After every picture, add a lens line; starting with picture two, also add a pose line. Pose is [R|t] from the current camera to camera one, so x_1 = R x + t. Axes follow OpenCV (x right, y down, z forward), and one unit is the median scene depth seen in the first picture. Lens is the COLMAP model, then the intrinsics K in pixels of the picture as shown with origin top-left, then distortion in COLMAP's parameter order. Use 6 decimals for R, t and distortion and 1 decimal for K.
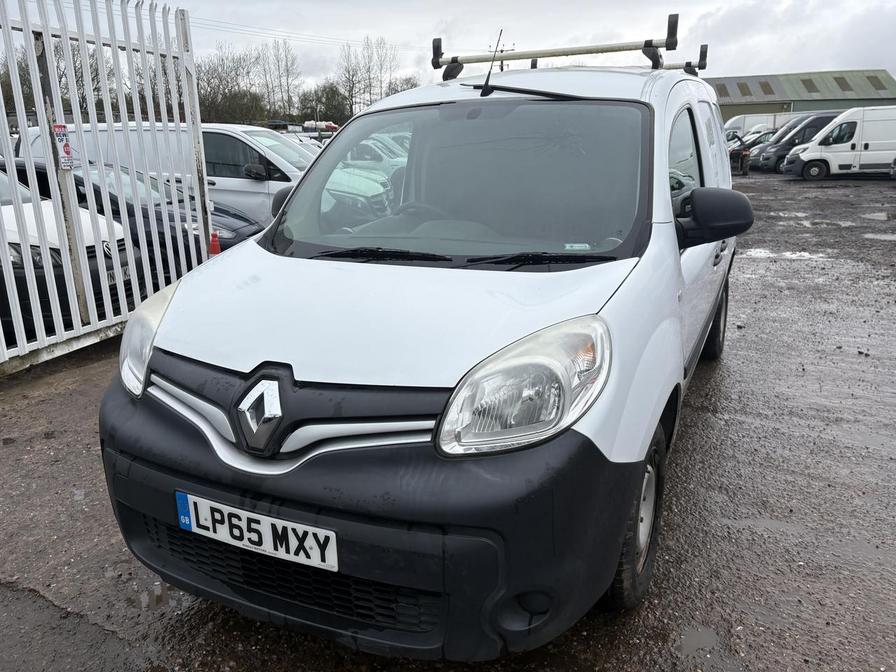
lens RADIAL K [[666.5, 0, 462.4], [0, 666.5, 330.1], [0, 0, 1]] dist [0.028379, -0.029542]
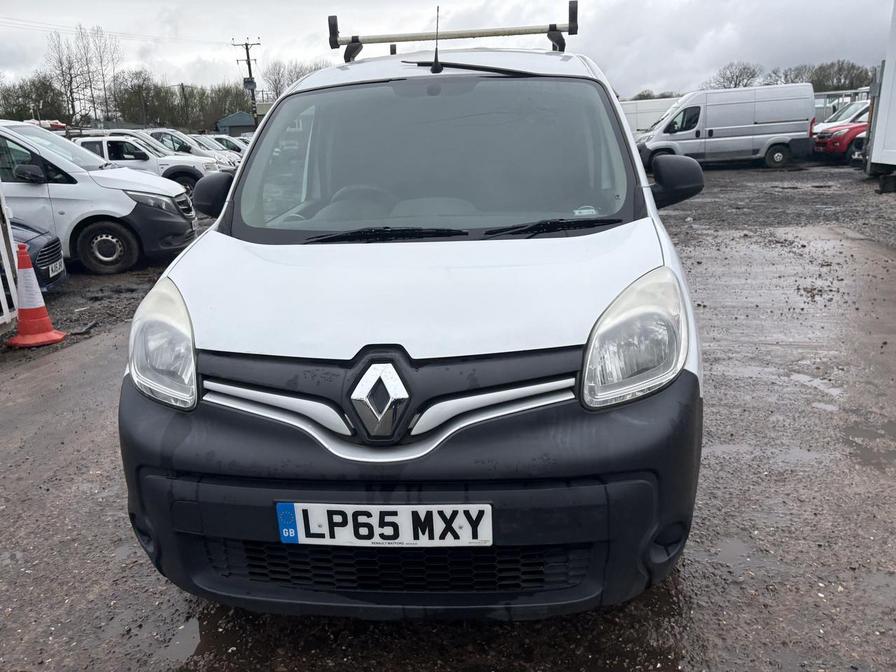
lens RADIAL K [[666.5, 0, 456.3], [0, 666.5, 336.3], [0, 0, 1]] dist [0.028379, -0.029542]
pose [[0.941647, -0.112774, 0.317147, -0.464574], [0.108952, 0.993600, 0.029821, 0.019884], [-0.318480, 0.006473, 0.947908, 0.077912]]
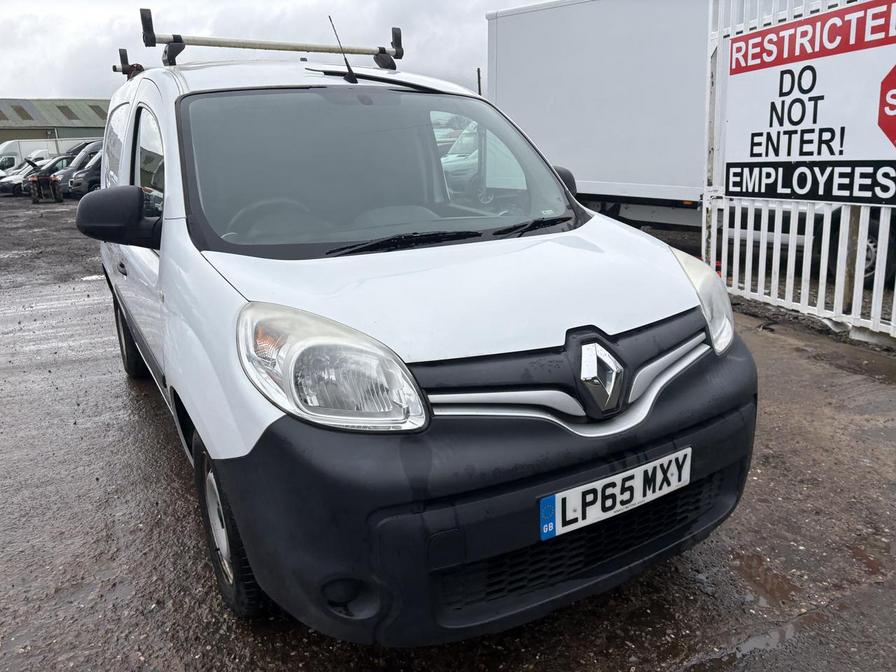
lens RADIAL K [[666.5, 0, 455.6], [0, 666.5, 334.7], [0, 0, 1]] dist [0.028379, -0.029542]
pose [[0.562669, -0.207169, 0.800303, -1.152410], [0.232982, 0.968588, 0.086930, -0.068924], [-0.793173, 0.137543, 0.593261, 0.548211]]
